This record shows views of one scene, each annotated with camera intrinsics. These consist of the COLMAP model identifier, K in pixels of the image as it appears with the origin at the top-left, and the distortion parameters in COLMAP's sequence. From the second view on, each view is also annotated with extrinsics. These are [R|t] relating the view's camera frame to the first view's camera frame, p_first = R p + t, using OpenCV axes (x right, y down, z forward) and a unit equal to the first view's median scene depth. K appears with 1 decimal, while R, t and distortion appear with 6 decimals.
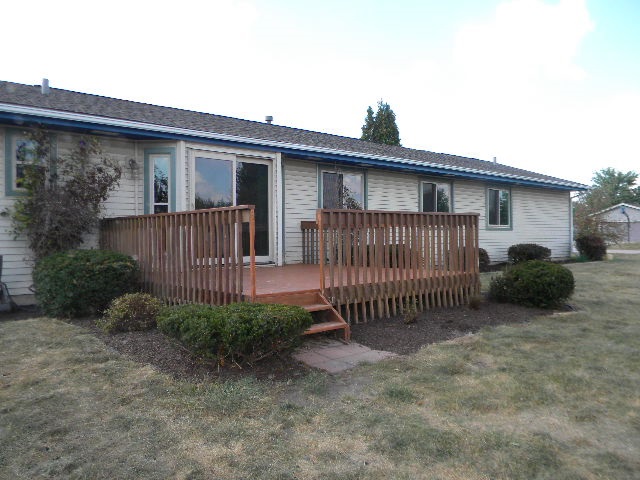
lens RADIAL K [[523.8, 0, 316.0], [0, 523.8, 239.8], [0, 0, 1]] dist [0.019689, -0.038026]
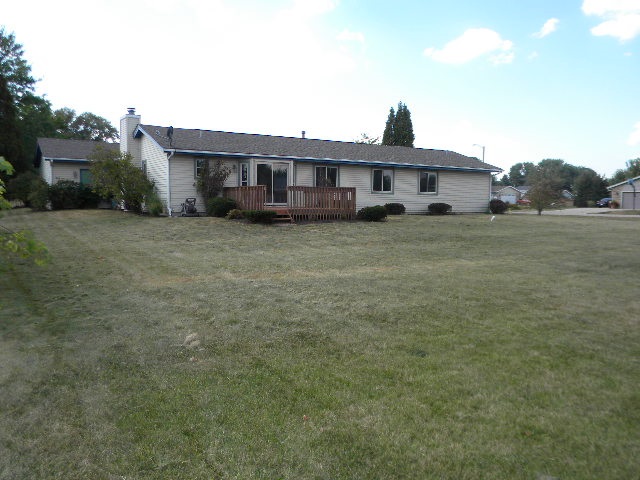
lens RADIAL K [[523.8, 0, 321.9], [0, 523.8, 238.8], [0, 0, 1]] dist [0.019689, -0.038026]
pose [[0.987013, 0.031806, -0.157460, 0.551143], [-0.021268, 0.997448, 0.068160, 0.033059], [0.159226, -0.063926, 0.985170, -1.666680]]
